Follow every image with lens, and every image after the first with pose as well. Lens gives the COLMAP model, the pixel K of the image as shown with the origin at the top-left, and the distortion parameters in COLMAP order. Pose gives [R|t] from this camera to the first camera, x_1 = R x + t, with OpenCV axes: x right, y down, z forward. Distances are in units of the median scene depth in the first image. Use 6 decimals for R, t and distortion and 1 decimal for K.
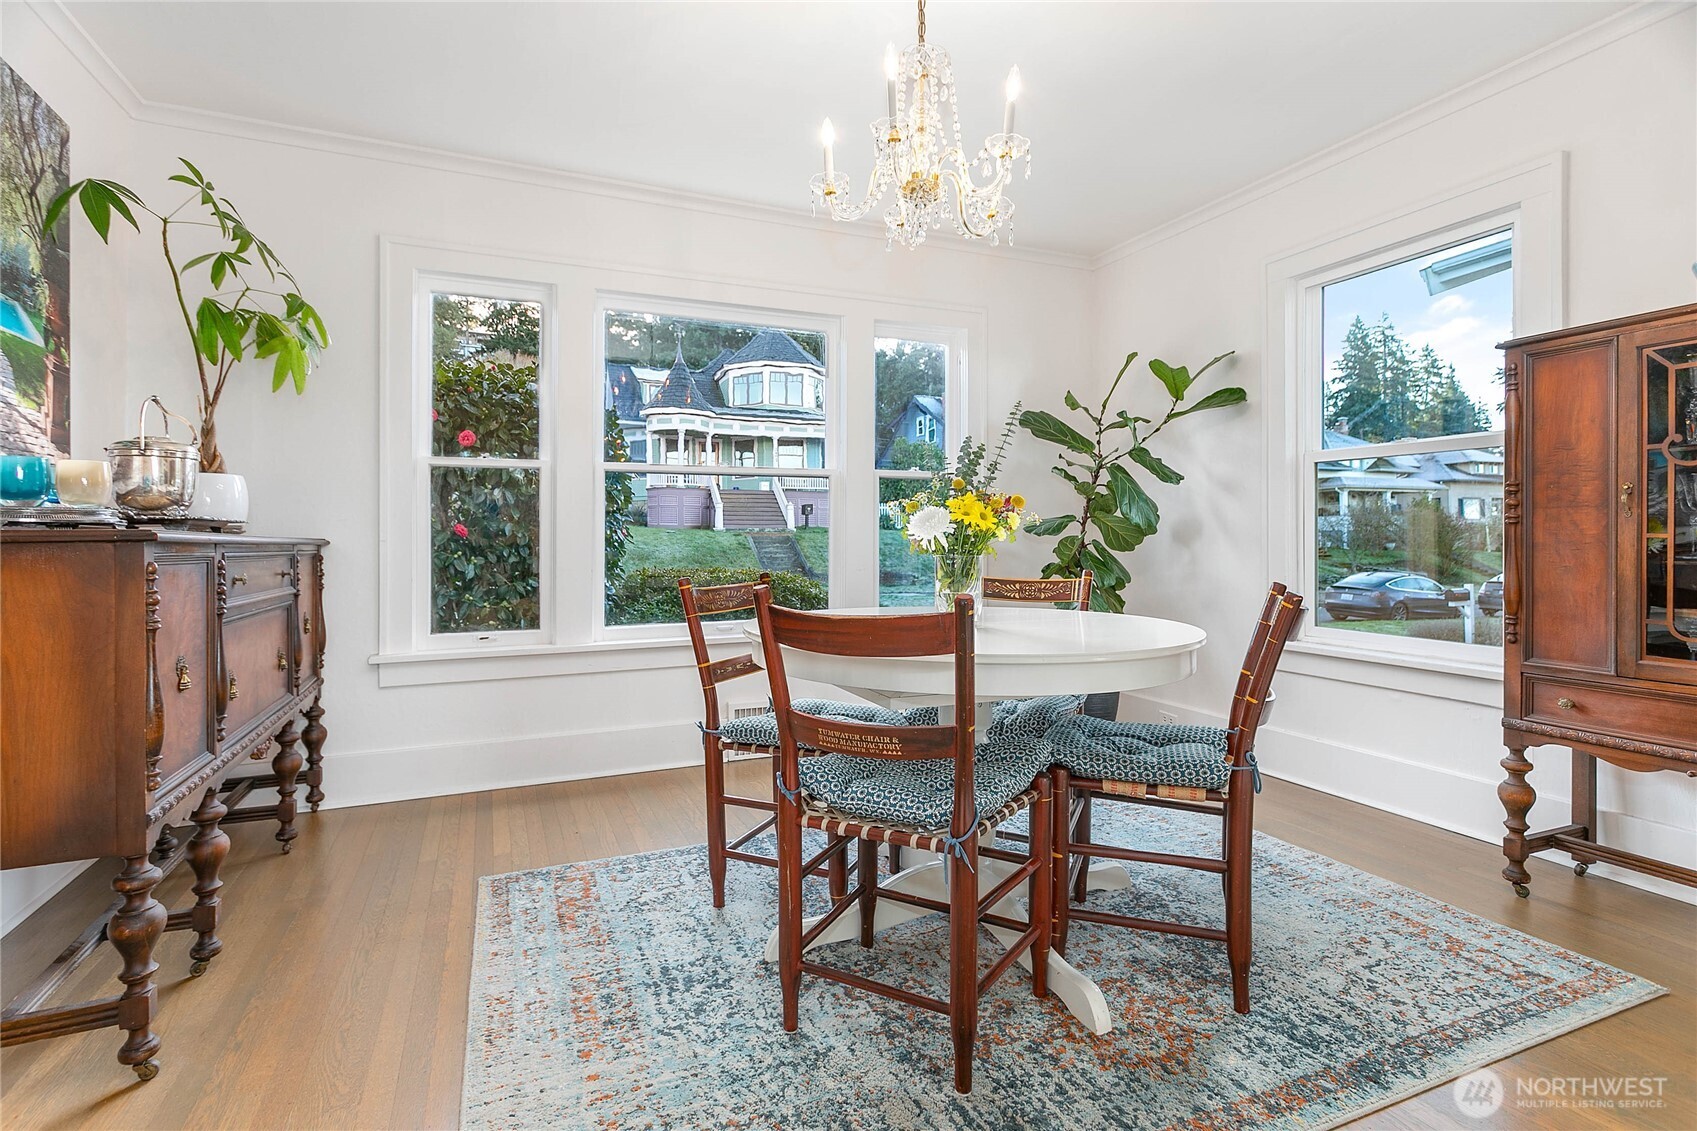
lens RADIAL K [[805.1, 0, 843.7], [0, 805.1, 555.7], [0, 0, 1]] dist [-0.000904, -0.000436]
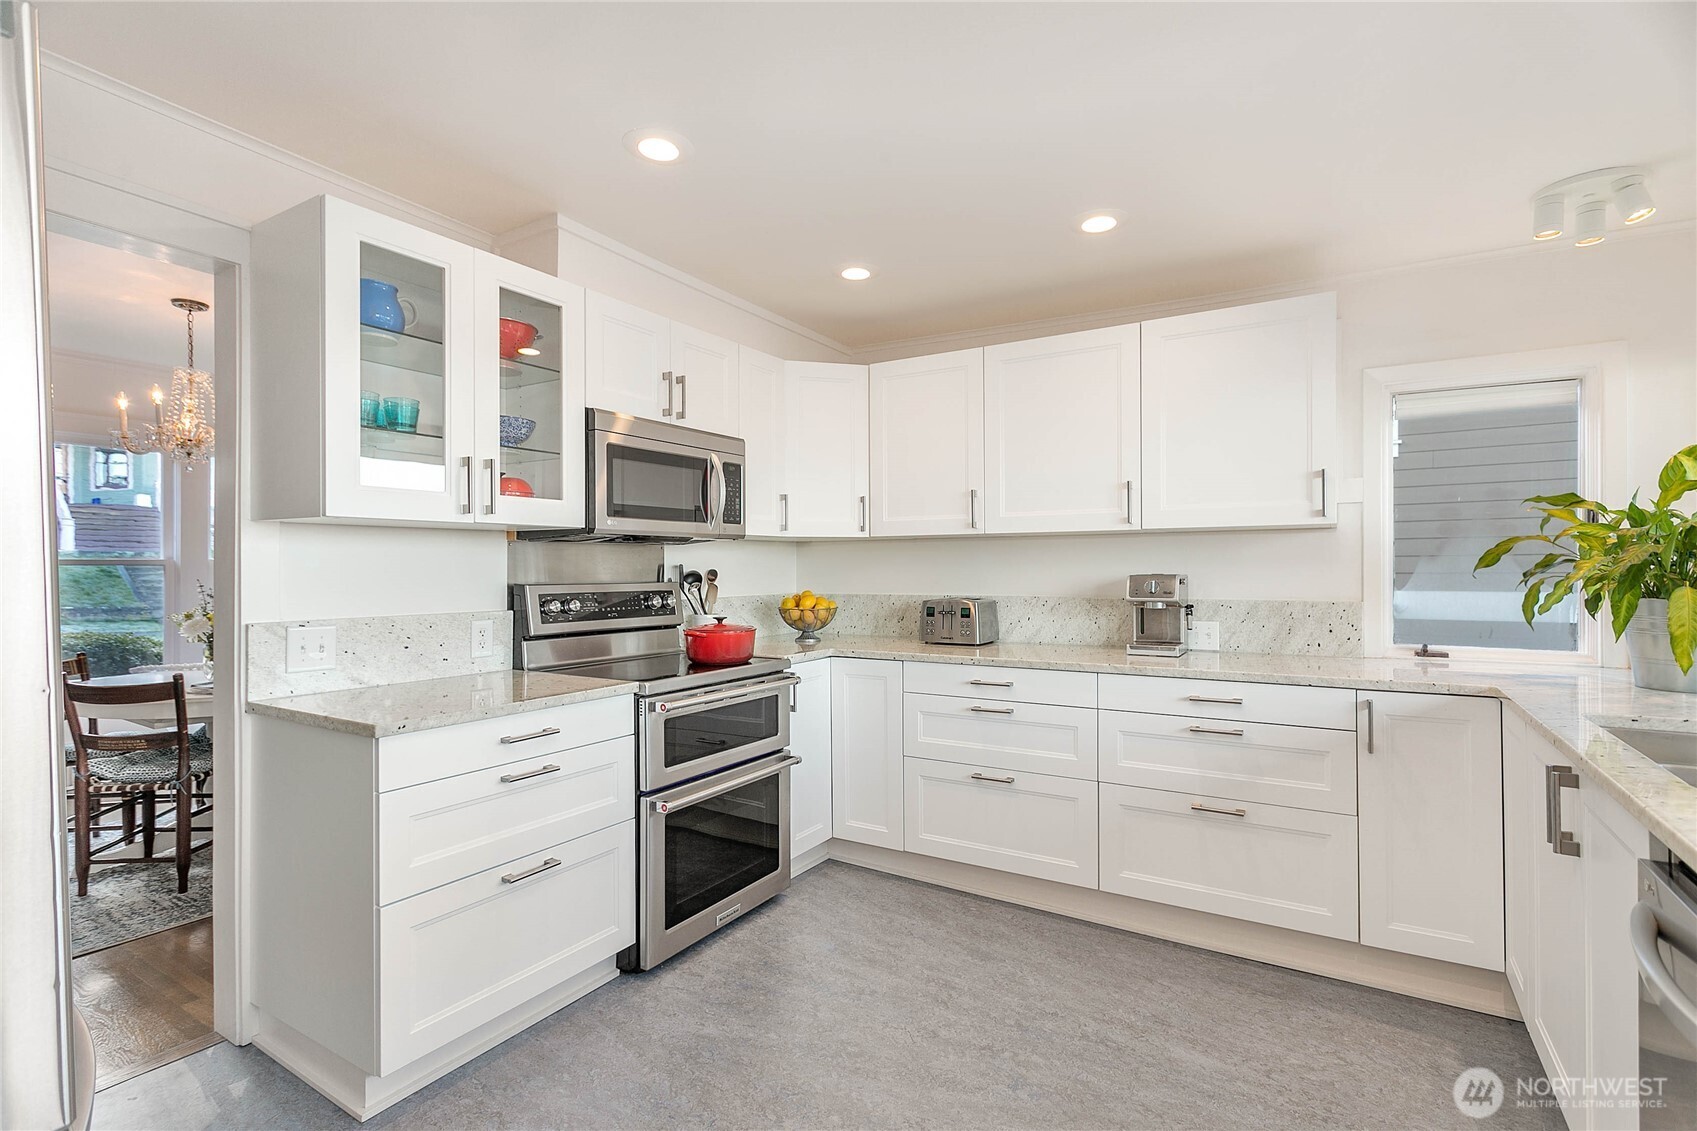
lens RADIAL K [[805.1, 0, 856.0], [0, 805.1, 567.8], [0, 0, 1]] dist [-0.000904, -0.000436]
pose [[0.815519, -0.001991, 0.578727, 0.331294], [0.003105, 0.999995, -0.000935, -0.203818], [-0.578722, 0.002559, 0.815521, -1.653097]]
